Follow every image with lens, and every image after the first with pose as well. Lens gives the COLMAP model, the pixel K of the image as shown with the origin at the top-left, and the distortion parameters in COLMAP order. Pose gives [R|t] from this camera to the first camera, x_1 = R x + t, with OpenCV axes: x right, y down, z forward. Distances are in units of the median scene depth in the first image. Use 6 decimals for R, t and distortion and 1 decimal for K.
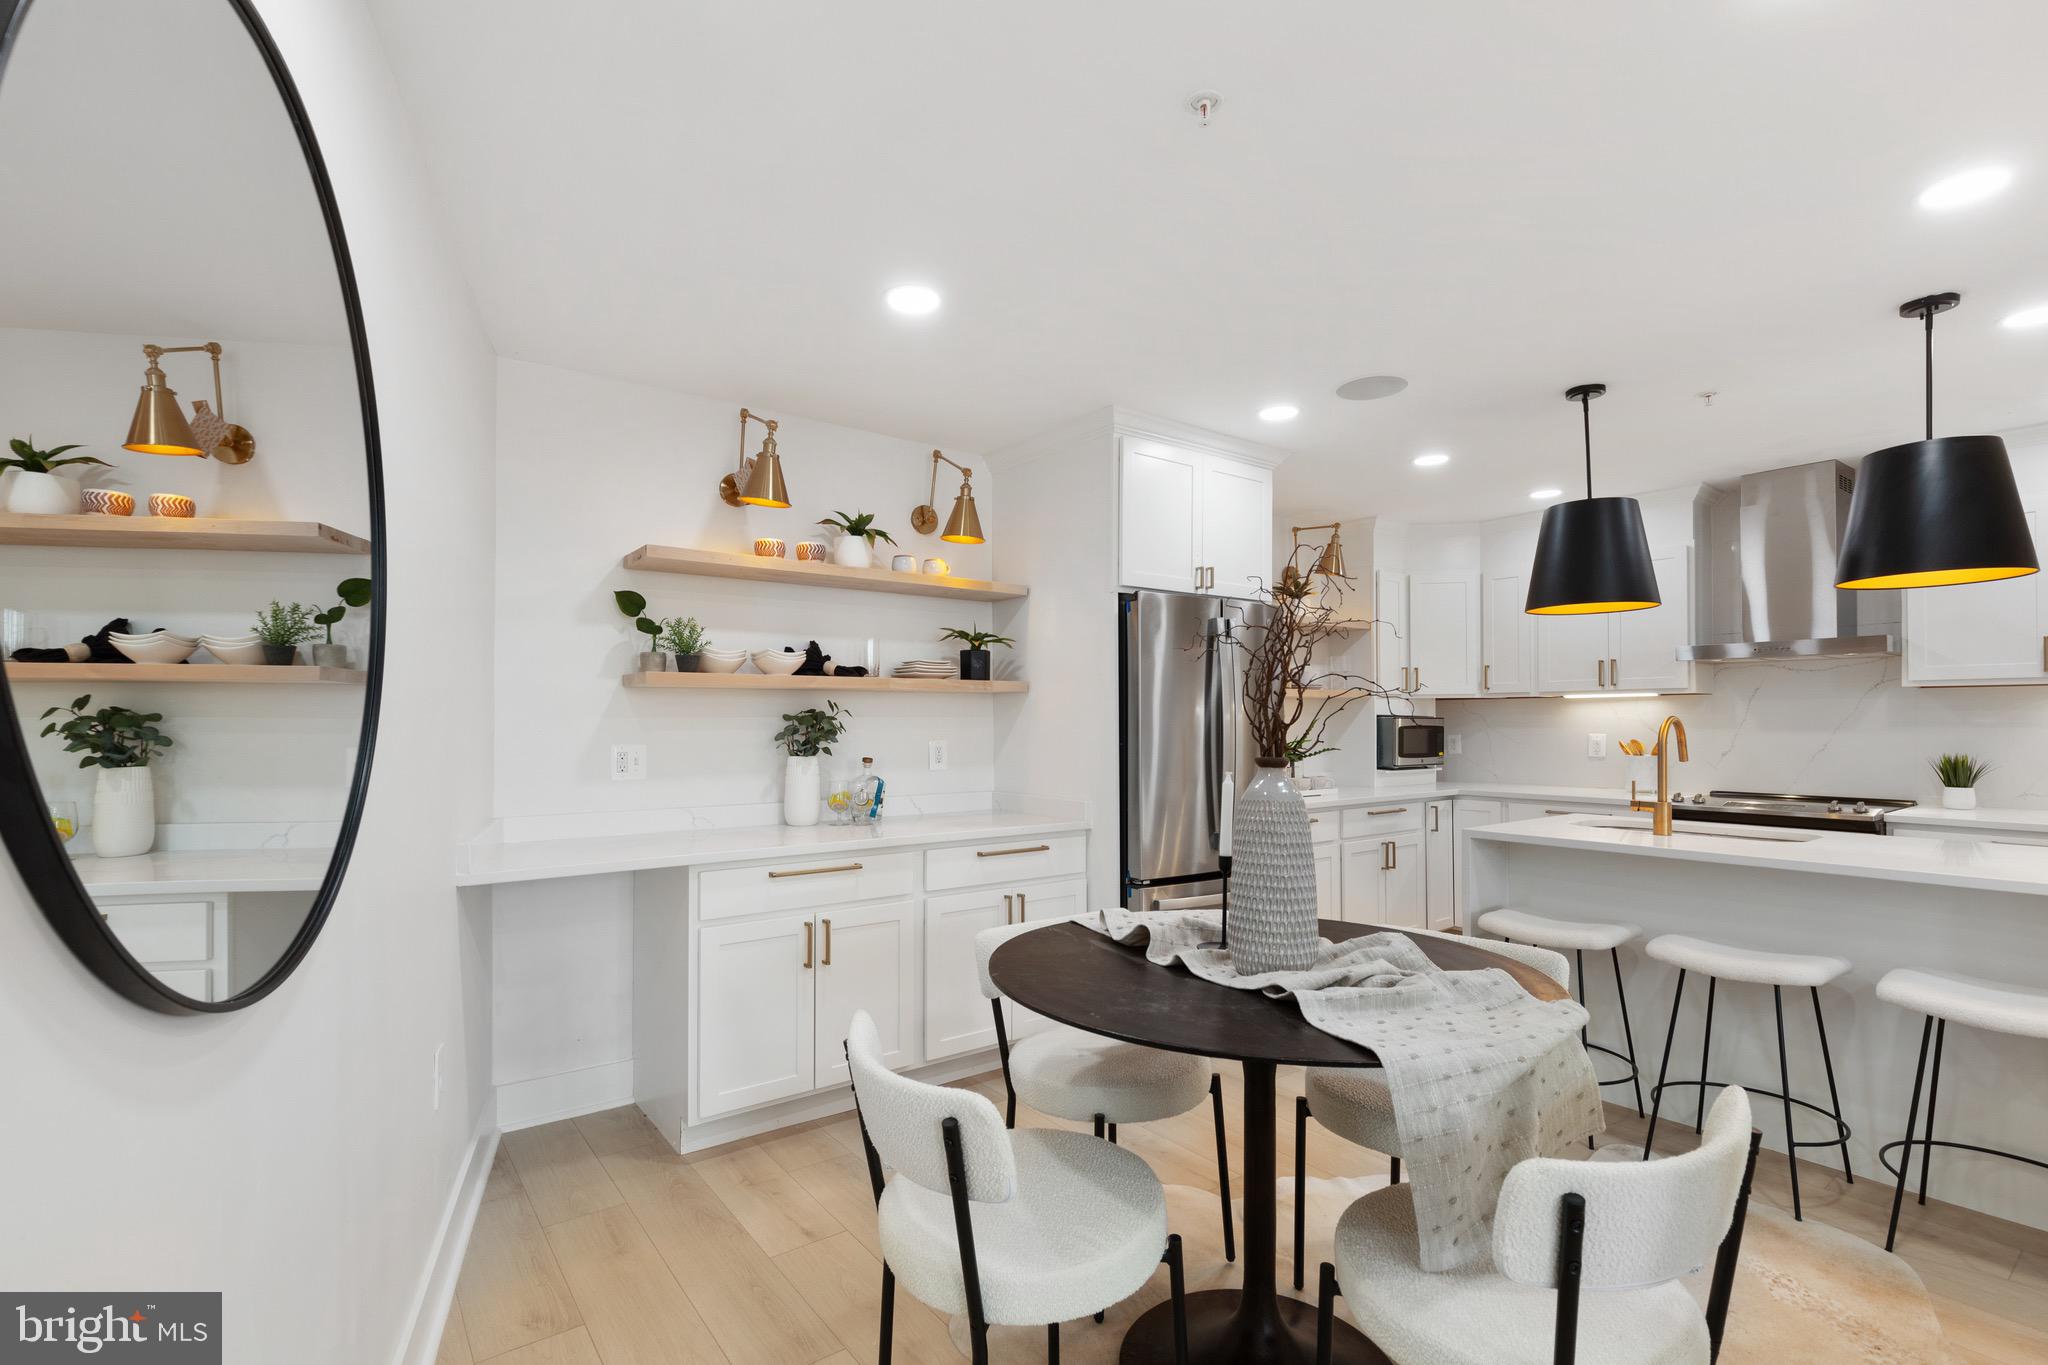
lens RADIAL K [[937.9, 0, 1030.7], [0, 937.9, 696.7], [0, 0, 1]] dist [-0.000208, -0.001512]
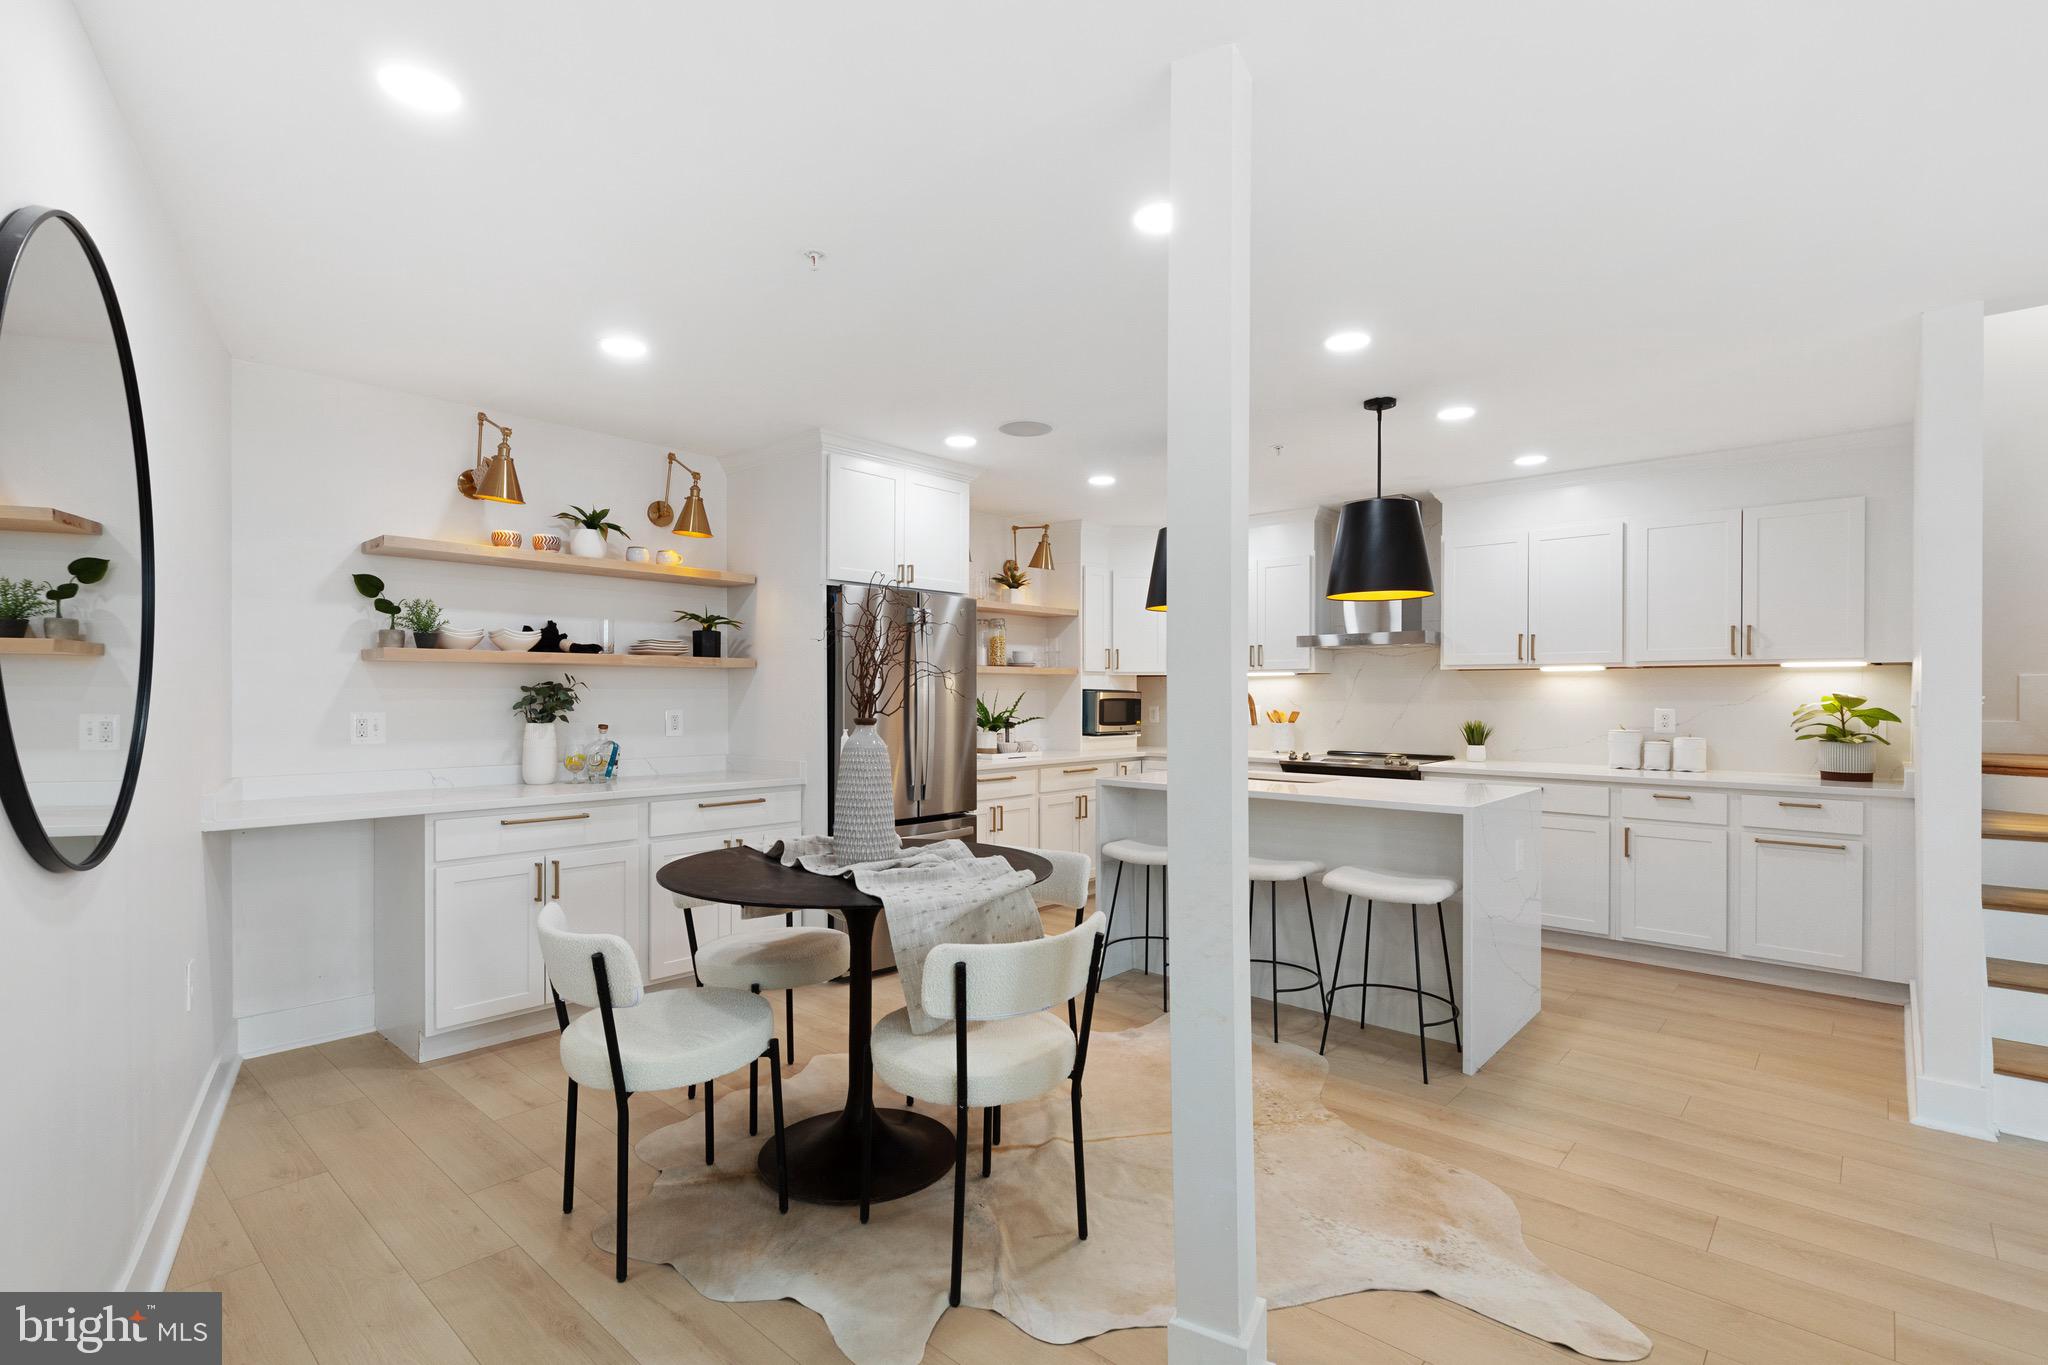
lens RADIAL K [[937.9, 0, 1015.8], [0, 937.9, 690.3], [0, 0, 1]] dist [-0.000208, -0.001512]
pose [[0.981471, 0.004839, 0.191548, 0.113222], [-0.008909, 0.999752, 0.020393, -0.004156], [-0.191402, -0.021722, 0.981271, -0.240196]]
